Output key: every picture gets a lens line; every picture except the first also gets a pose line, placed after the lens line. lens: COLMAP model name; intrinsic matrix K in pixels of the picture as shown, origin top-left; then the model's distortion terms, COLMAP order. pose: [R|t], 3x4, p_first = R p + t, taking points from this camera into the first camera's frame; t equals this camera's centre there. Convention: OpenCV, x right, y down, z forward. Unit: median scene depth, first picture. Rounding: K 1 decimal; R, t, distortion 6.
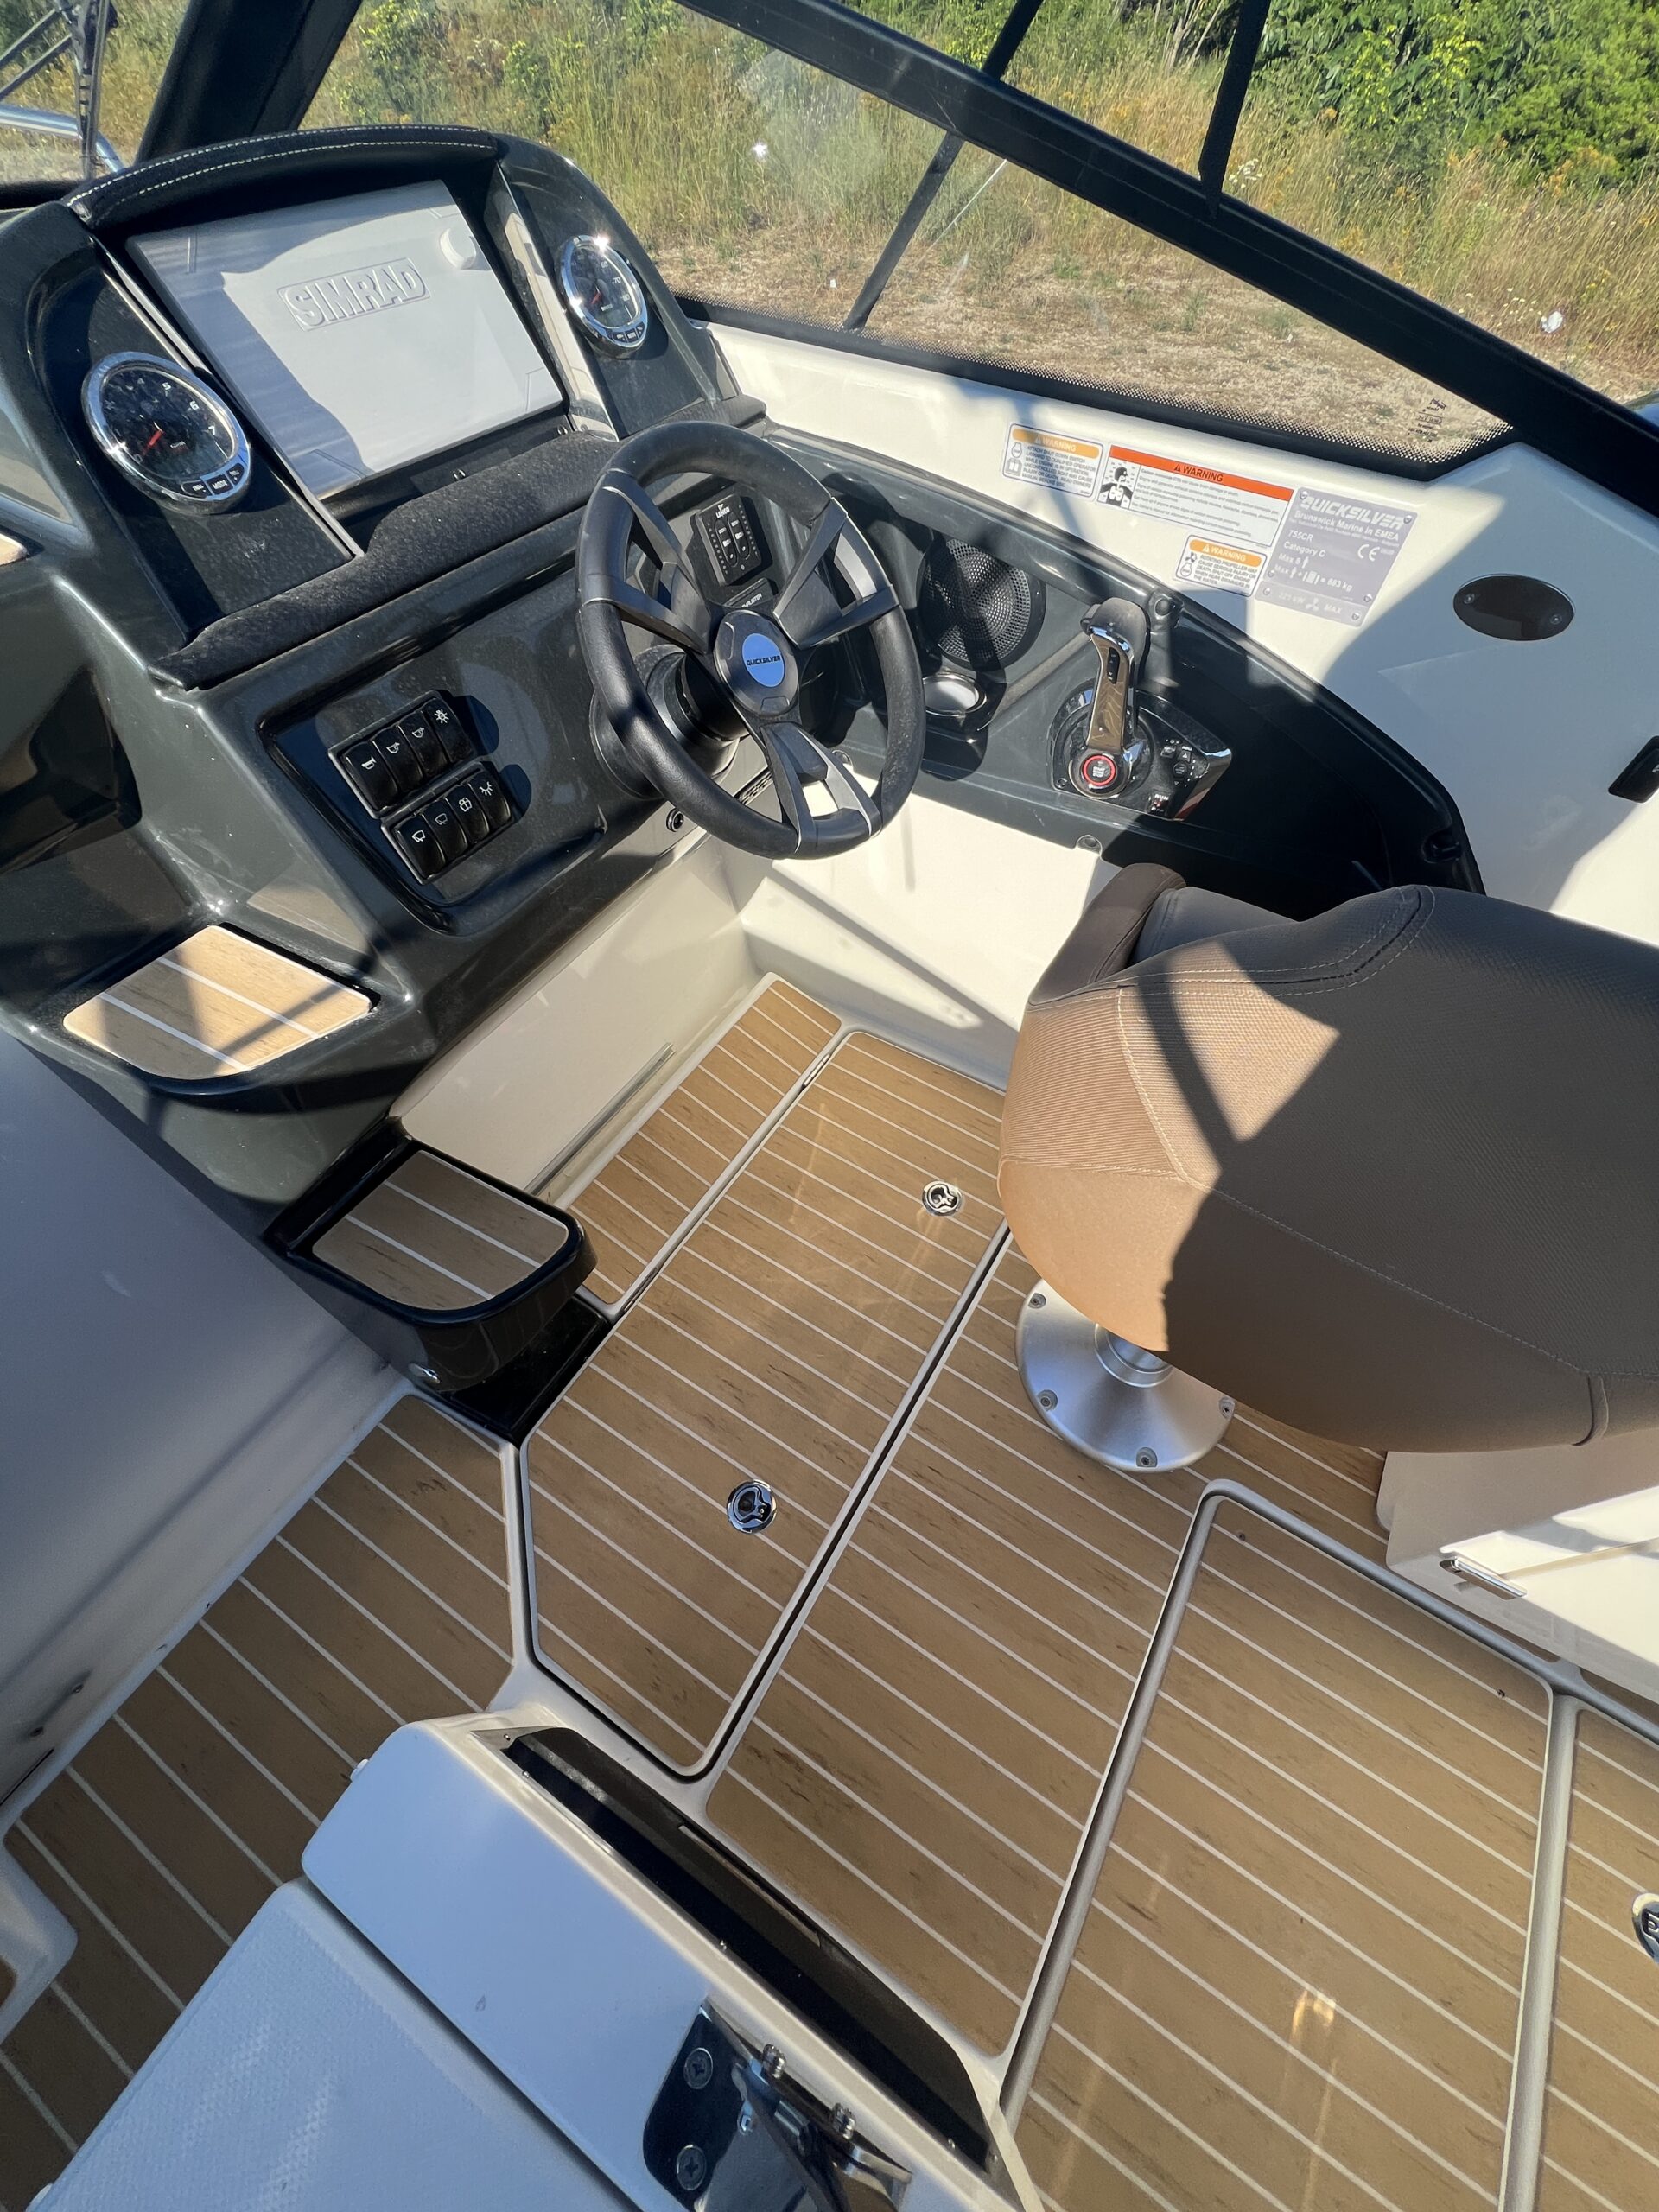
lens RADIAL K [[891.1, 0, 829.5], [0, 891.1, 1106.0], [0, 0, 1]] dist [-0.014590, 0.012409]
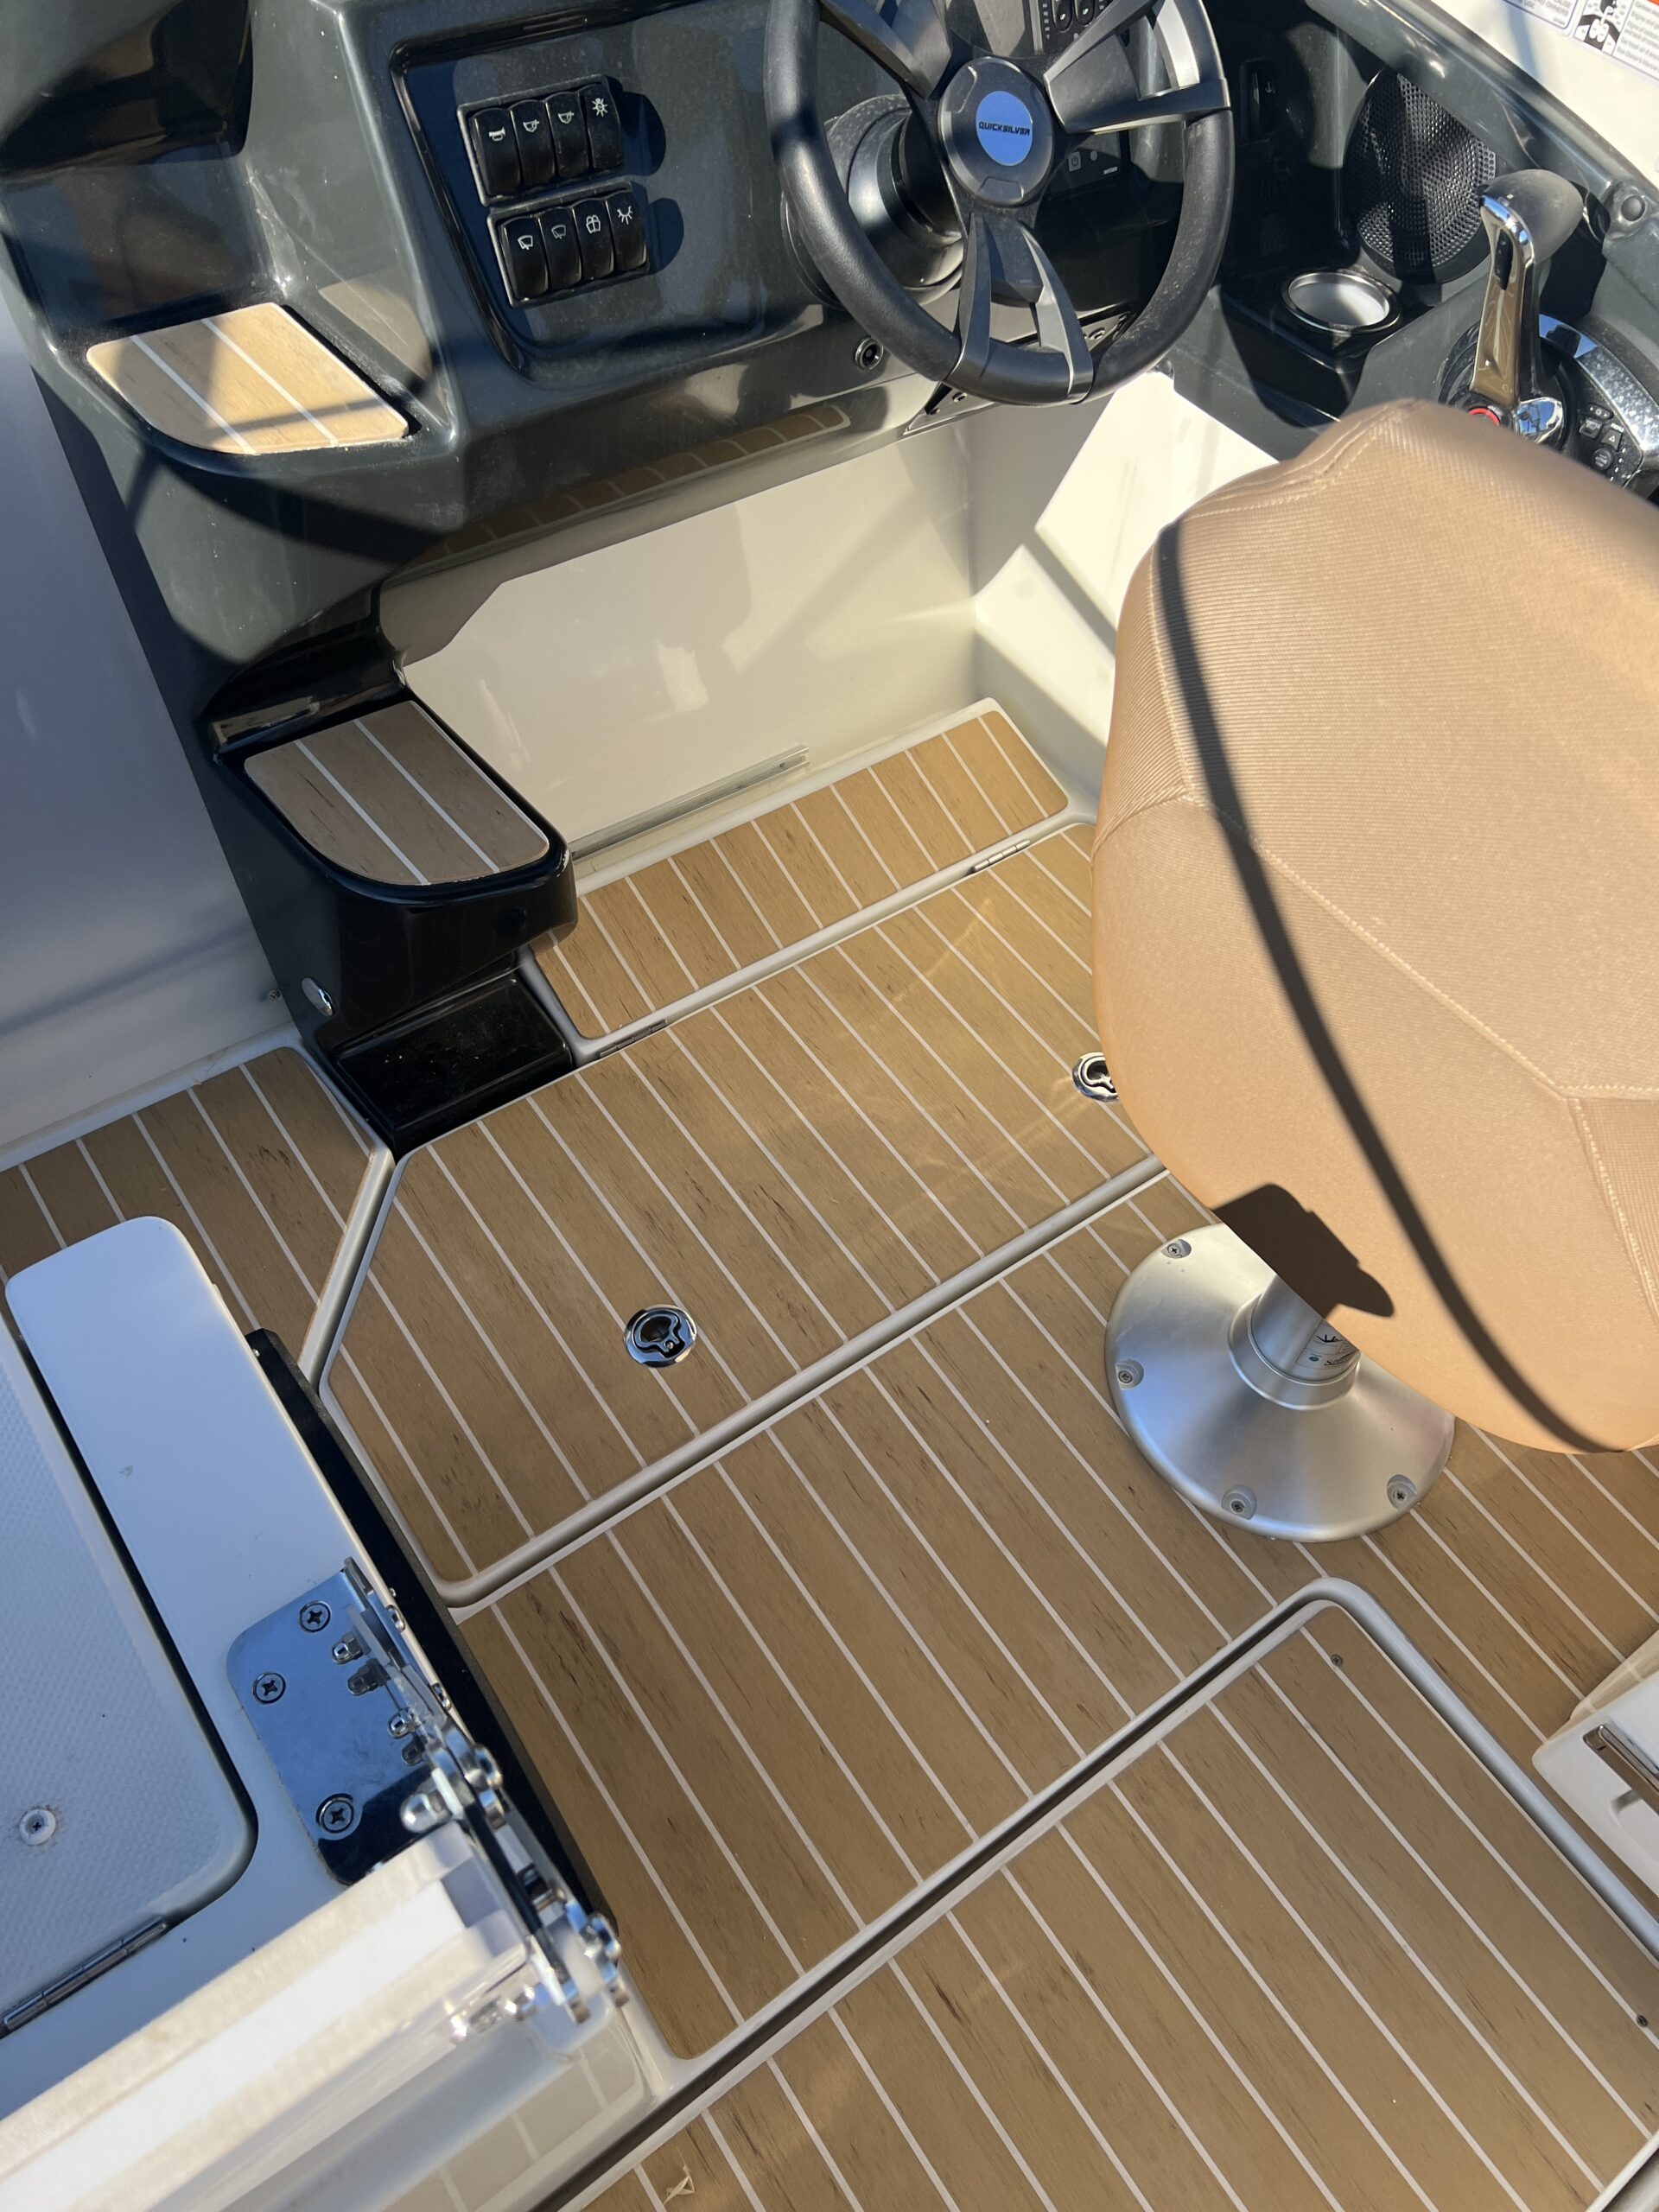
lens RADIAL K [[1659.6, 0, 829.5], [0, 1659.6, 1106.0], [0, 0, 1]] dist [0.051813, -0.064378]
pose [[0.921486, 0.329224, -0.206096, 0.320312], [-0.334539, 0.942334, 0.009541, 0.289140], [0.197352, 0.060155, 0.978485, -0.343821]]
